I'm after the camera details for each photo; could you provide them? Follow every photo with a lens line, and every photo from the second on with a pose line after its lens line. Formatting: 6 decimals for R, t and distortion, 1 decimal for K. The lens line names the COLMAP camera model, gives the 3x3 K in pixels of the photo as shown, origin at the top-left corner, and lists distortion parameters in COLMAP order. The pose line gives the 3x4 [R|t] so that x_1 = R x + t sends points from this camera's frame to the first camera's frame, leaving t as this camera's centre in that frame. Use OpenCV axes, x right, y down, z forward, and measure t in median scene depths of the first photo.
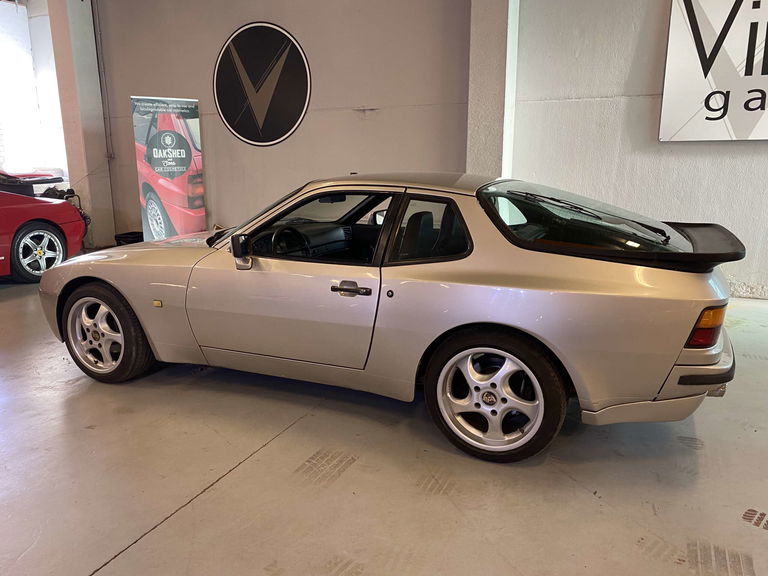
lens RADIAL K [[590.5, 0, 379.9], [0, 590.5, 282.8], [0, 0, 1]] dist [0.015625, -0.003637]
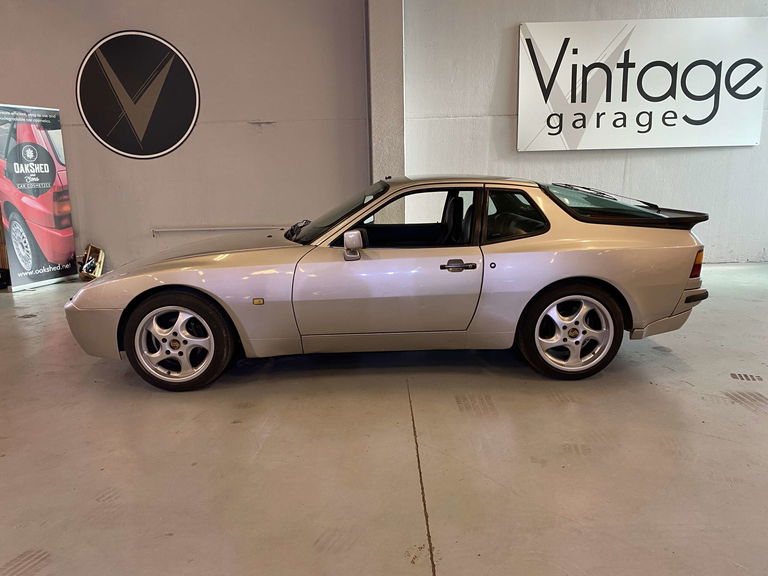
lens RADIAL K [[590.5, 0, 384.0], [0, 590.5, 288.0], [0, 0, 1]] dist [0.012453, -0.003764]
pose [[0.904760, -0.100043, 0.414005, -0.334423], [0.107171, 0.994222, 0.006042, 0.015704], [-0.412217, 0.038902, 0.910255, -0.031678]]
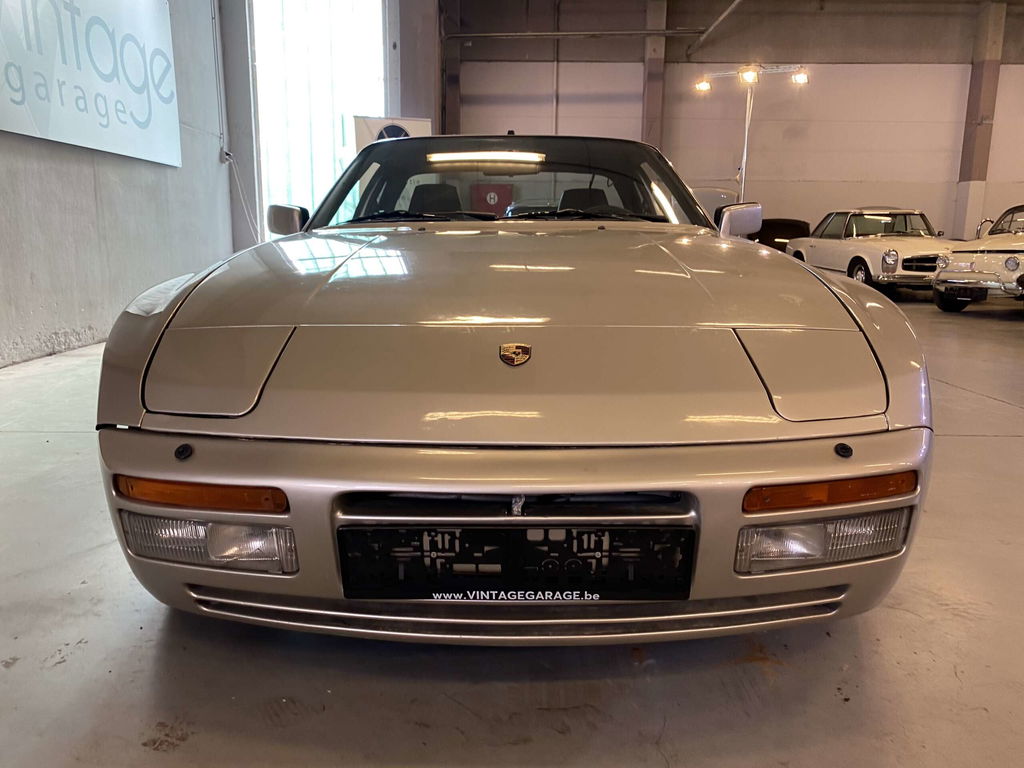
lens RADIAL K [[787.9, 0, 514.5], [0, 787.9, 390.3], [0, 0, 1]] dist [0.011608, -0.000204]
pose [[-0.410034, -0.172531, 0.895603, -0.522226], [0.188406, 0.944744, 0.268256, -0.089459], [-0.892399, 0.278731, -0.354871, 0.832262]]
